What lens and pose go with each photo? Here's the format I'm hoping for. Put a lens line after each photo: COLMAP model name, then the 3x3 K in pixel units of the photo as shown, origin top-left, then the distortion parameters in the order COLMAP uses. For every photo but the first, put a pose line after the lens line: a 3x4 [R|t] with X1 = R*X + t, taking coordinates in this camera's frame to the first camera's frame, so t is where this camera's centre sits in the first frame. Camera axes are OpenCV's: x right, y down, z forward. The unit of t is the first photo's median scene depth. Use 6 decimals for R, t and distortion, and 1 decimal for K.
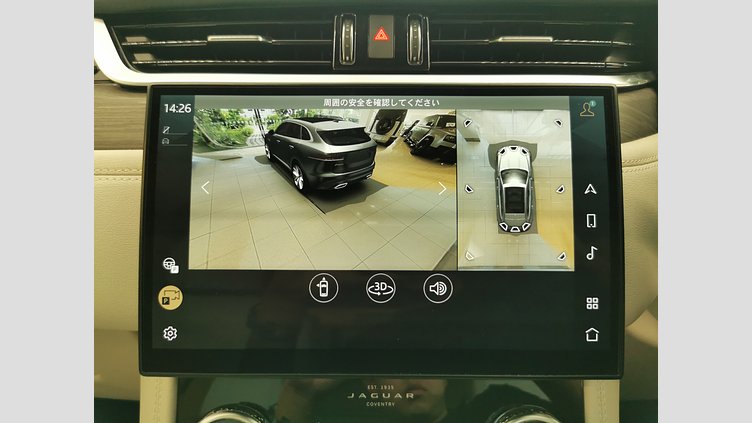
lens RADIAL K [[444.8, 0, 376.5], [0, 444.8, 211.1], [0, 0, 1]] dist [-0.006135, -0.004381]
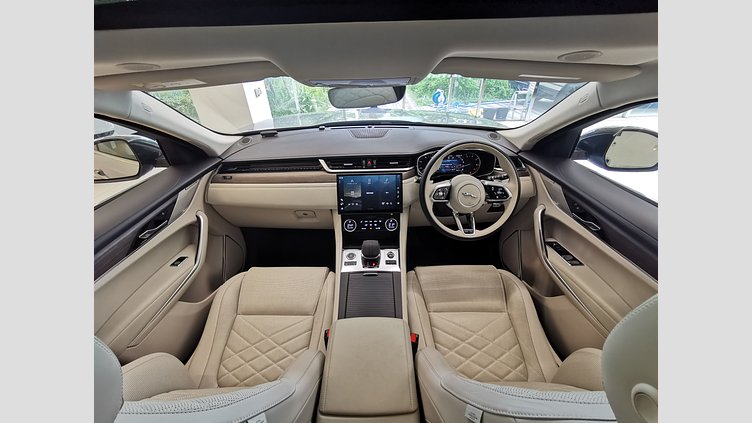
lens RADIAL K [[257.3, 0, 372.6], [0, 257.3, 209.7], [0, 0, 1]] dist [0.007148, 0.000313]
pose [[0.999651, -0.026218, -0.003392, 0.053432], [0.026390, 0.982006, 0.186997, -0.425800], [-0.001571, -0.187021, 0.982355, -2.757711]]
